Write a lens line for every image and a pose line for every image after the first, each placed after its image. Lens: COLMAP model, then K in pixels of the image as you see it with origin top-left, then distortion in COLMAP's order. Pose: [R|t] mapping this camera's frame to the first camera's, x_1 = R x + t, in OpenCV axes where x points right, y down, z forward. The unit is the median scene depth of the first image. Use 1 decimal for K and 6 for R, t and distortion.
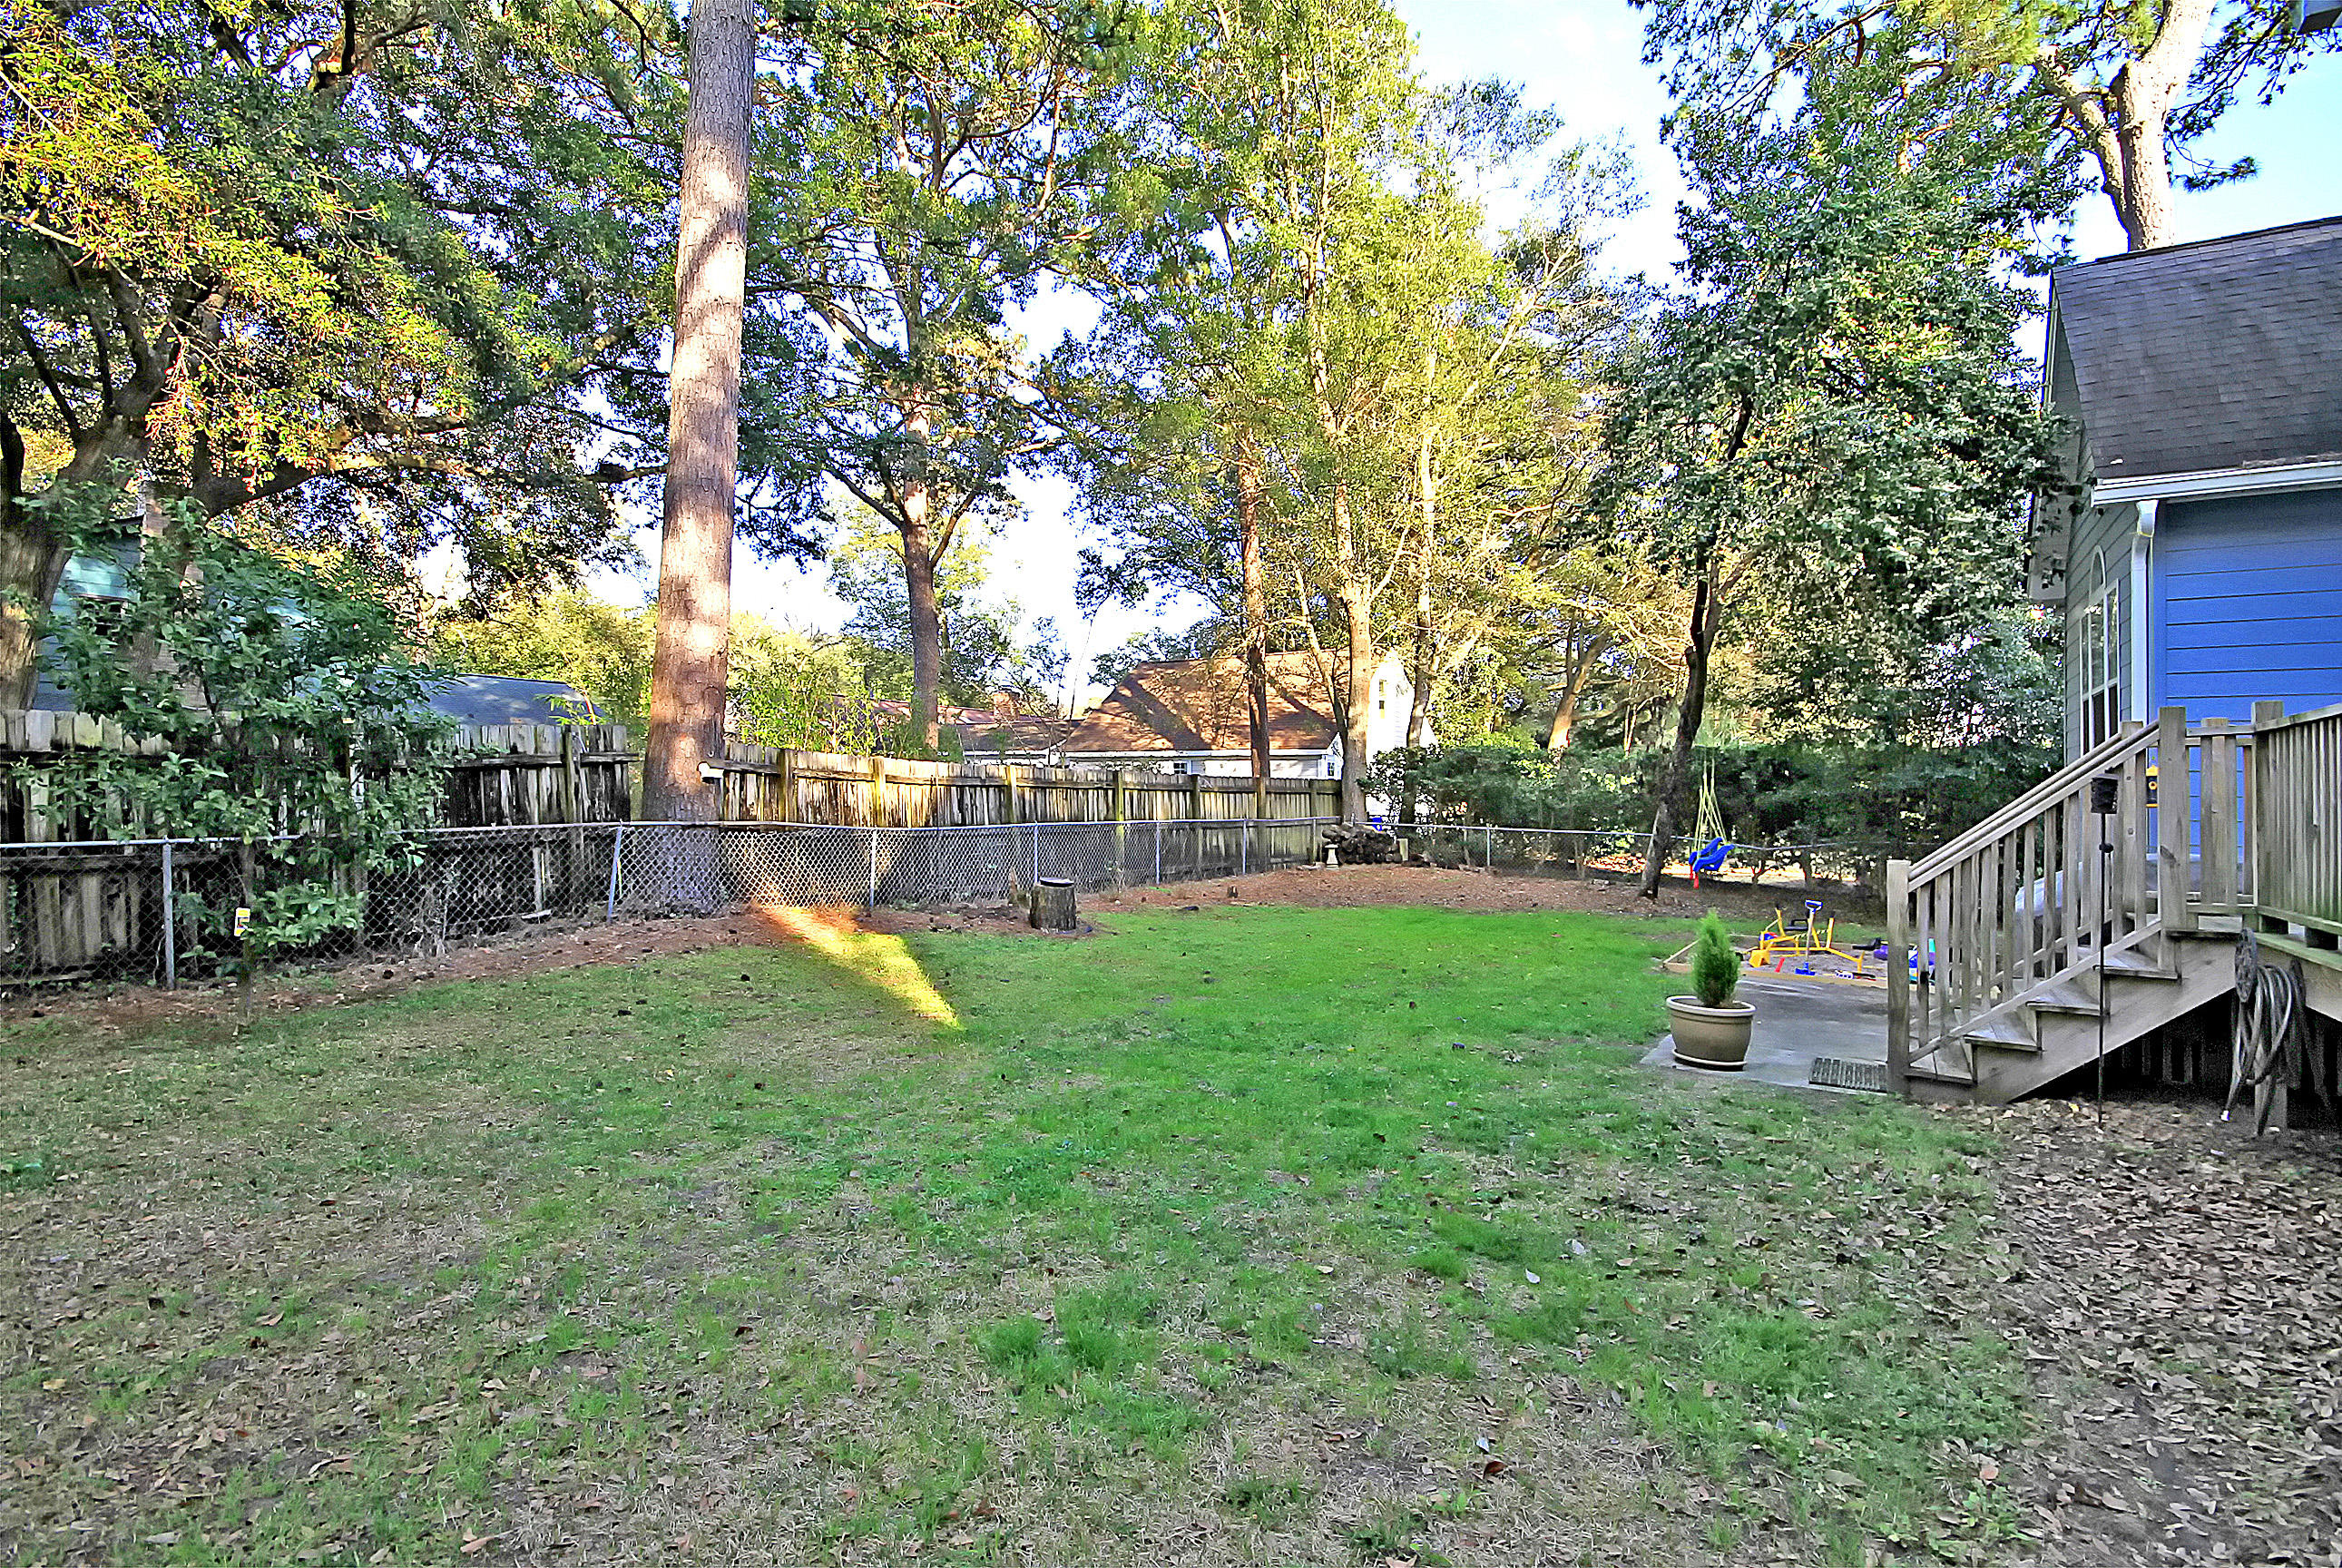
lens RADIAL K [[1119.4, 0, 1163.8], [0, 1119.4, 805.8], [0, 0, 1]] dist [-0.001568, -0.000134]
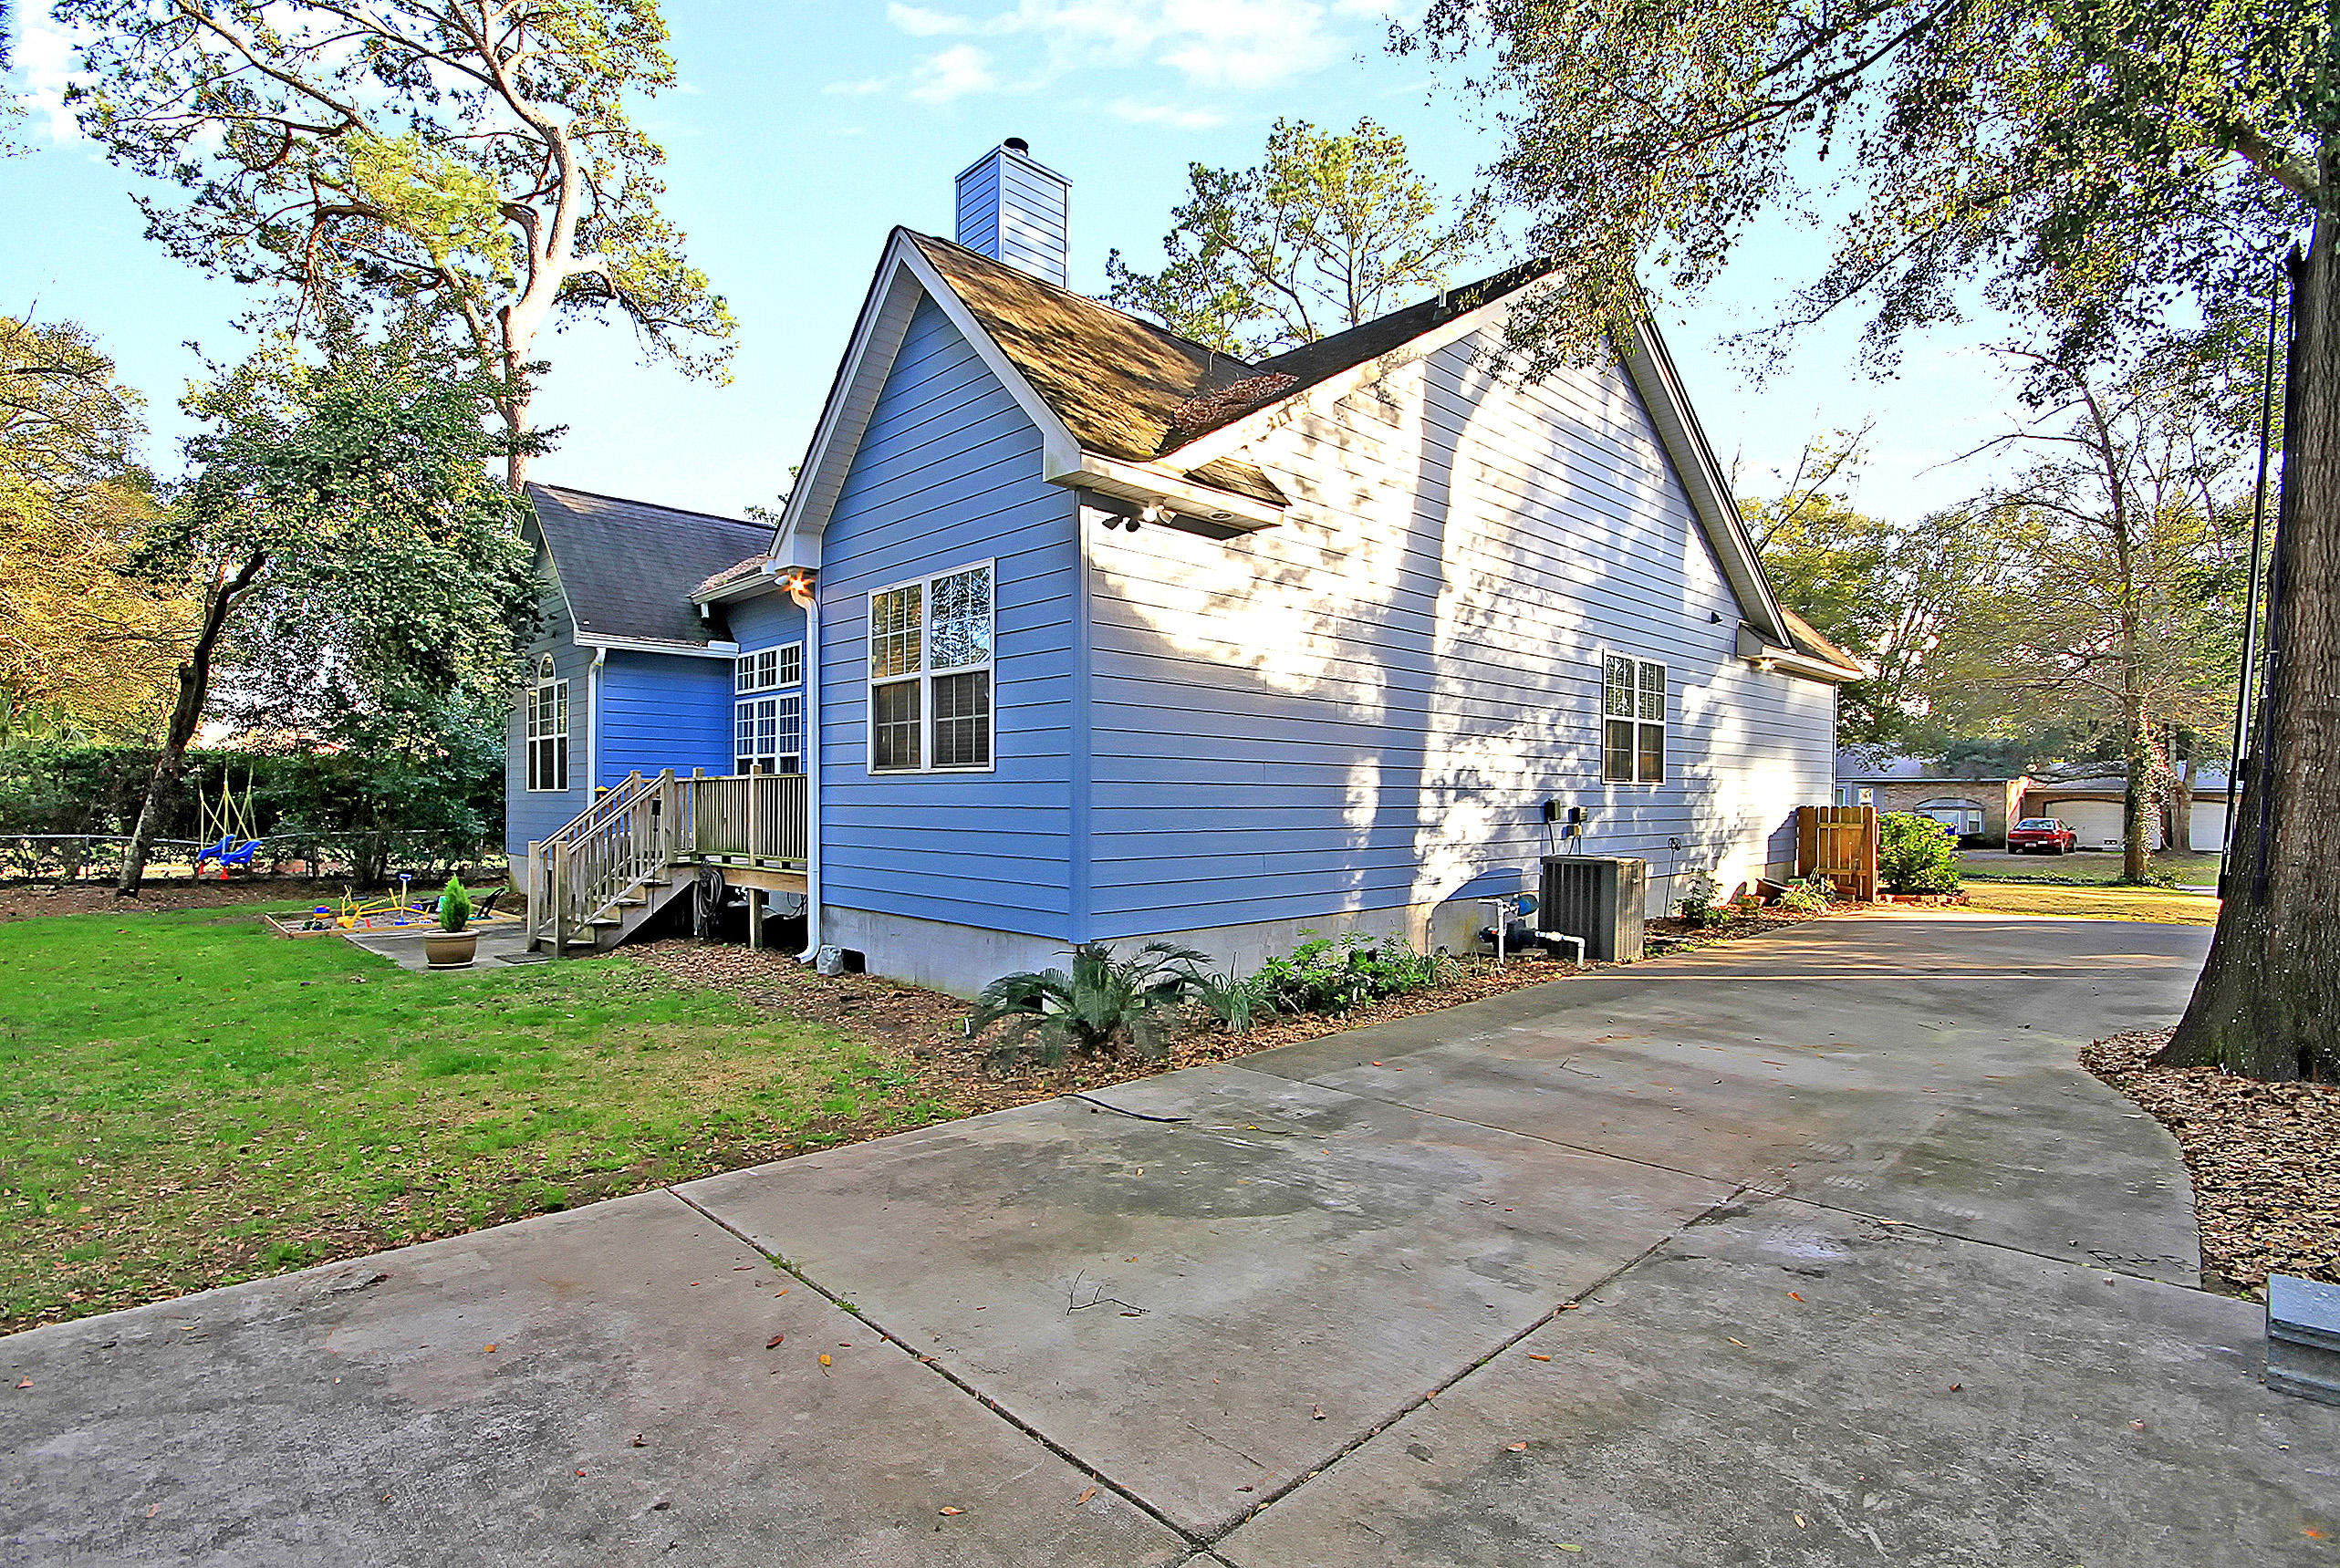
lens RADIAL K [[1118.3, 0, 1162.8], [0, 1118.3, 805.8], [0, 0, 1]] dist [-0.001568, -0.000134]
pose [[0.235597, -0.009293, 0.971807, -1.084457], [0.005965, 0.999949, 0.008116, -0.022260], [-0.971833, 0.003885, 0.235640, -0.538949]]
